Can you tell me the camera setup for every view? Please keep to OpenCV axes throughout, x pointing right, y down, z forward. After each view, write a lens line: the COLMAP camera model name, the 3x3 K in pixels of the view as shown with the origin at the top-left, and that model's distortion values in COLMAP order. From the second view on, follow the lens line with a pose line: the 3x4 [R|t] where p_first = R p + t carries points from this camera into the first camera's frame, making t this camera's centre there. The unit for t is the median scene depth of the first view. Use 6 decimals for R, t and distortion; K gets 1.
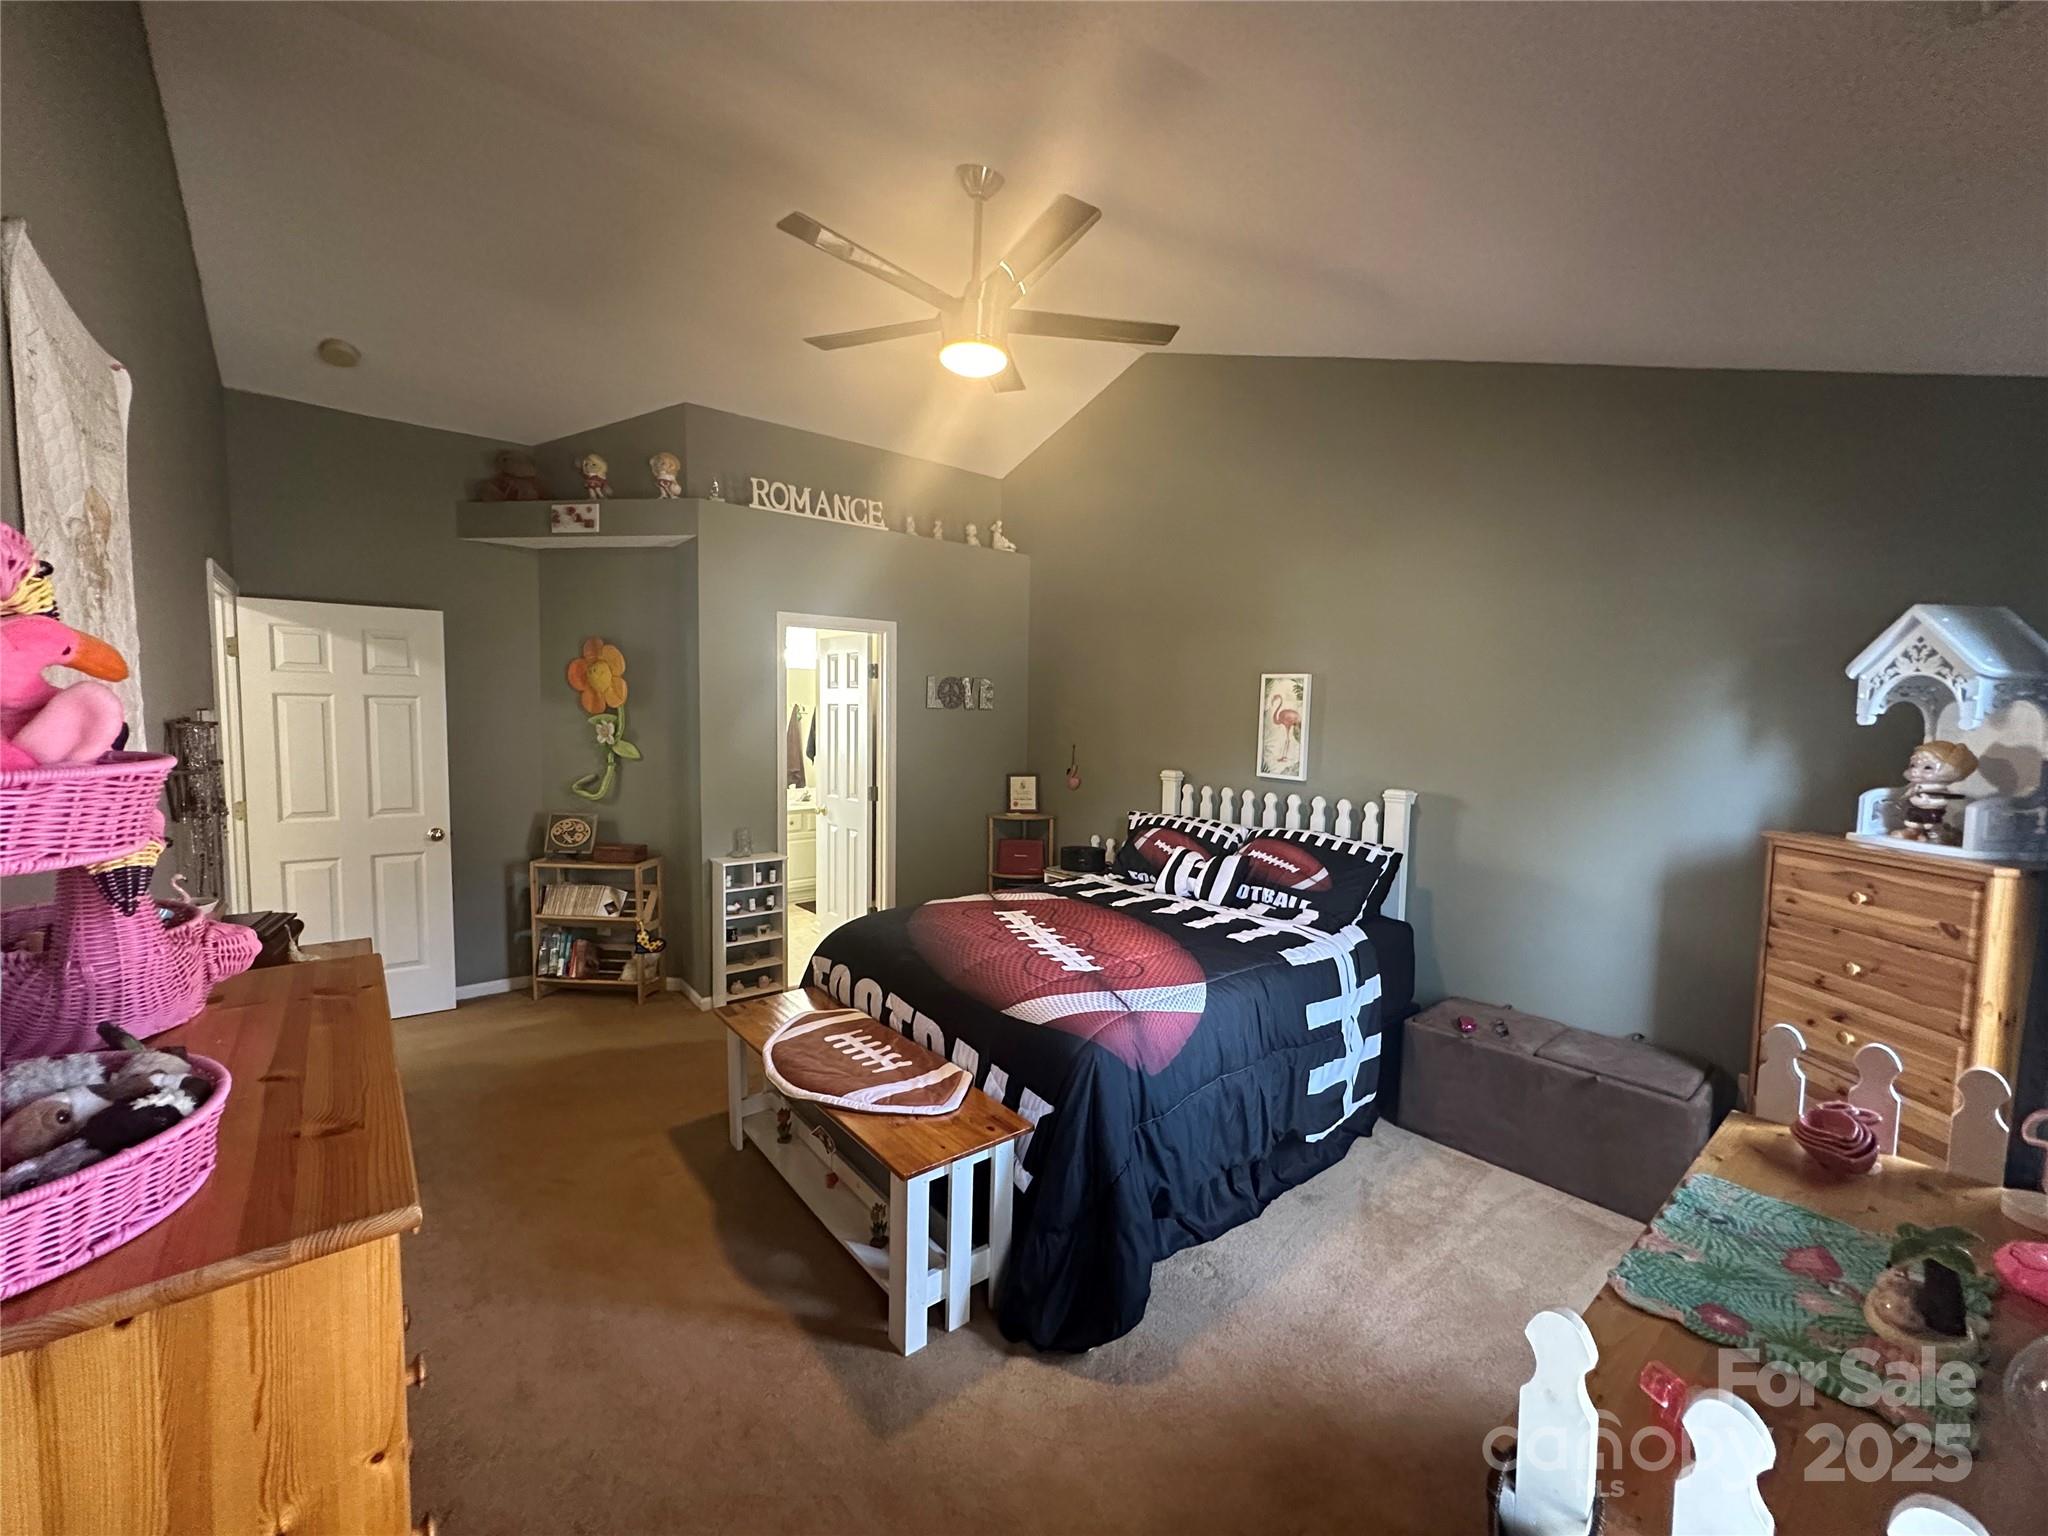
lens RADIAL K [[819.9, 0, 1025.3], [0, 819.9, 767.0], [0, 0, 1]] dist [-0.009177, -0.000212]
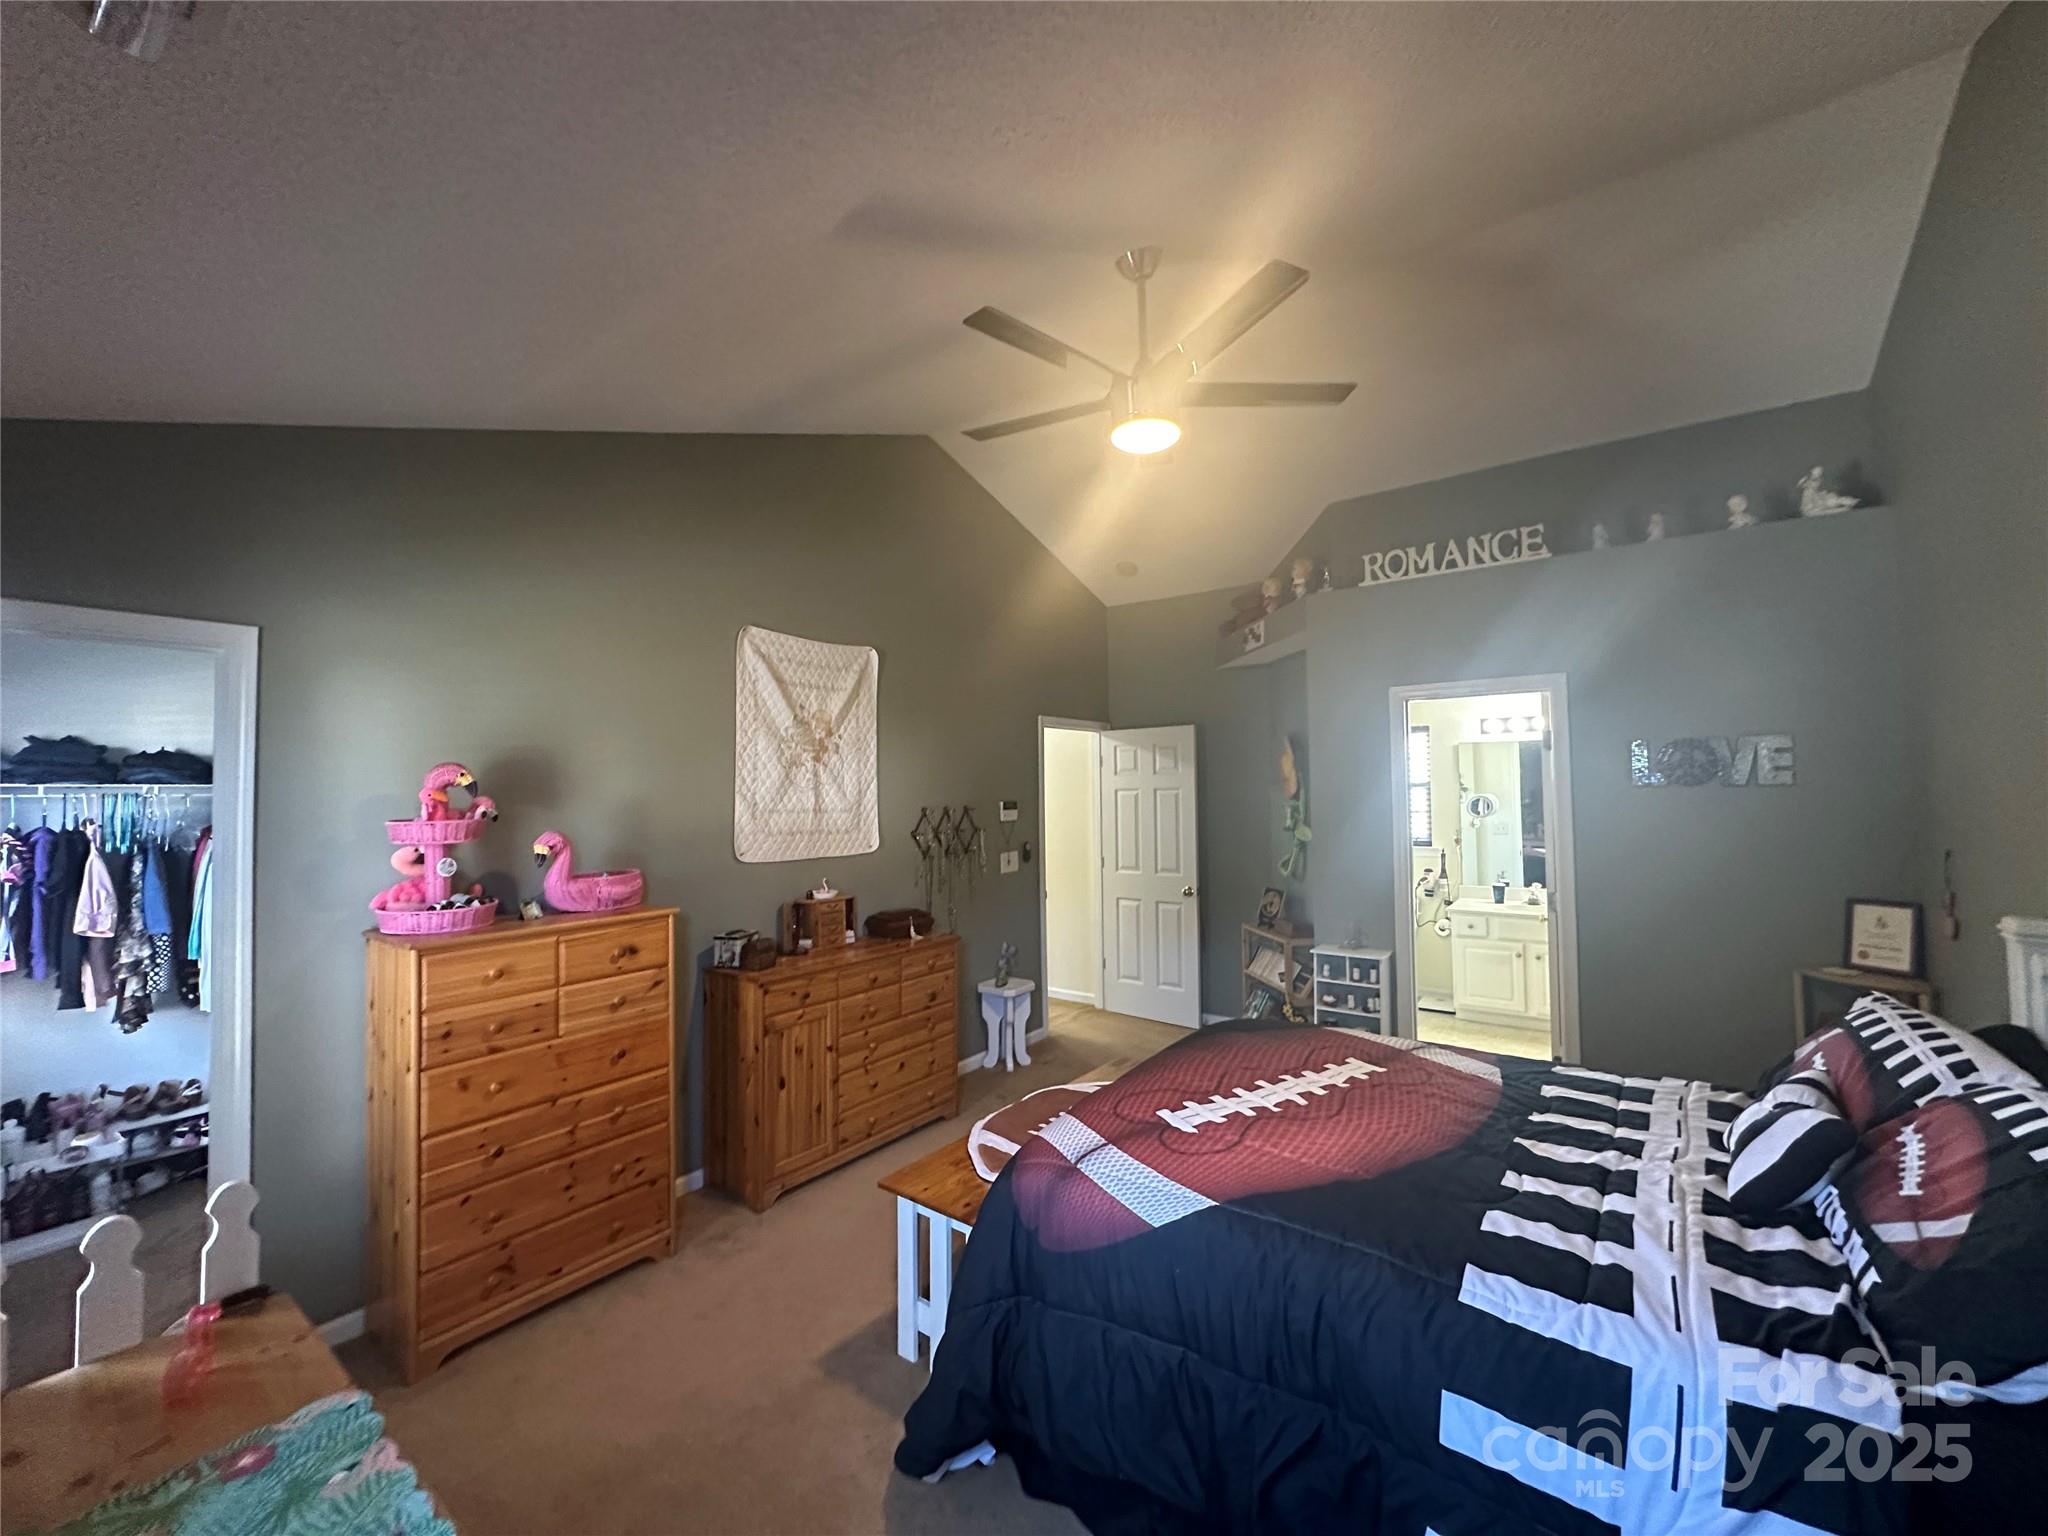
lens RADIAL K [[819.9, 0, 1025.1], [0, 819.9, 766.0], [0, 0, 1]] dist [-0.009177, -0.000212]
pose [[0.227159, -0.048101, -0.972669, 0.500406], [-0.051204, 0.996808, -0.061253, -0.024331], [0.972511, 0.063719, 0.223971, 0.402543]]
